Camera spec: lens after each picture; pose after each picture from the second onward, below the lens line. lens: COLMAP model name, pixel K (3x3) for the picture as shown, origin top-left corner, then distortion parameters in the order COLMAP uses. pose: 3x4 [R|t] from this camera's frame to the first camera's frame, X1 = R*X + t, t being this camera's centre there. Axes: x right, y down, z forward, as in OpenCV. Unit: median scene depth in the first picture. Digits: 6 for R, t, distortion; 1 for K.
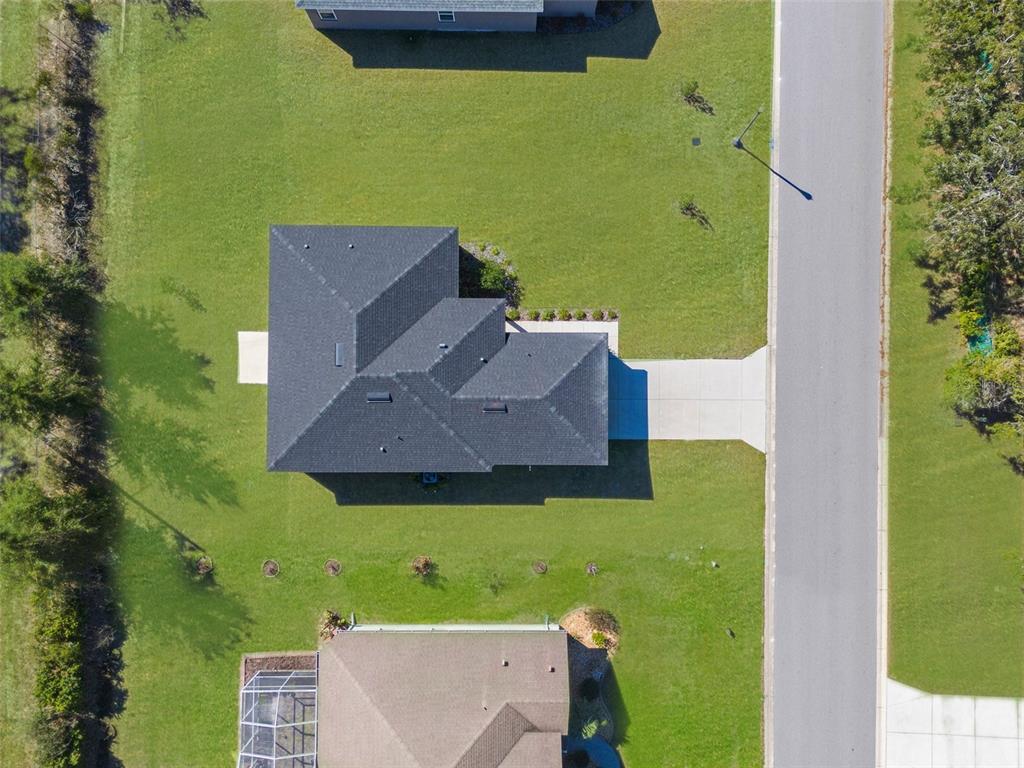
lens RADIAL K [[744.4, 0, 511.7], [0, 744.4, 396.6], [0, 0, 1]] dist [0.022269, -0.005224]
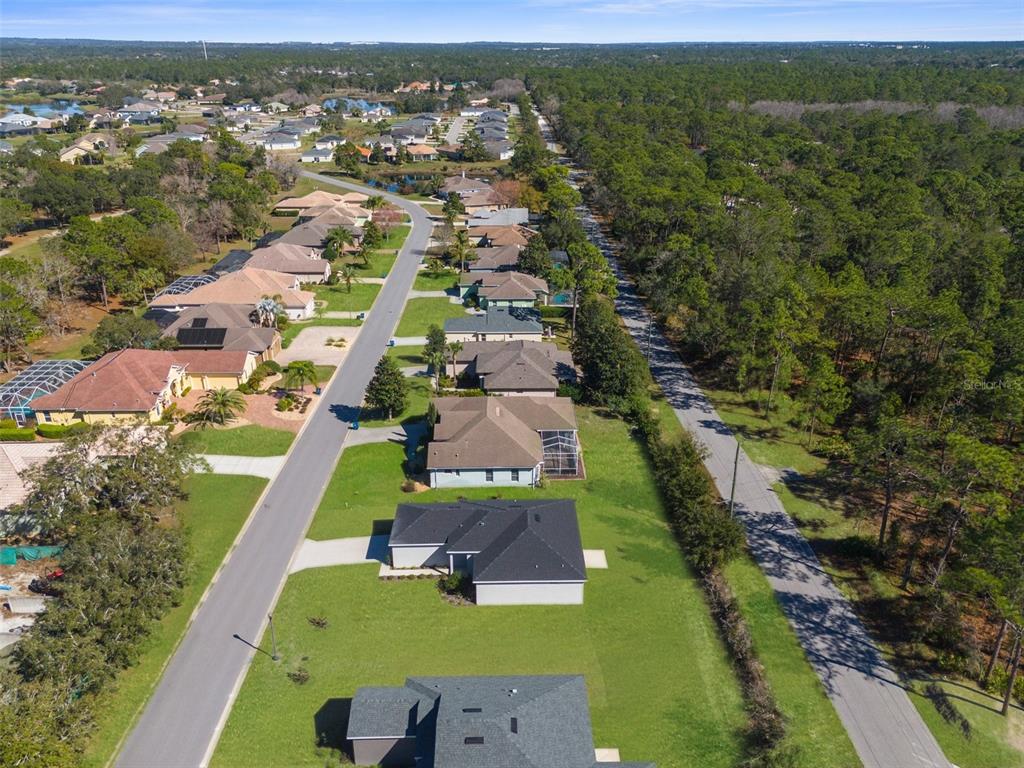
lens RADIAL K [[744.4, 0, 511.7], [0, 744.4, 396.6], [0, 0, 1]] dist [0.022269, -0.005224]
pose [[-0.999878, -0.003931, -0.015092, -0.119201], [-0.012650, -0.361620, 0.932240, -1.458613], [-0.009123, 0.932317, 0.361526, 0.059234]]
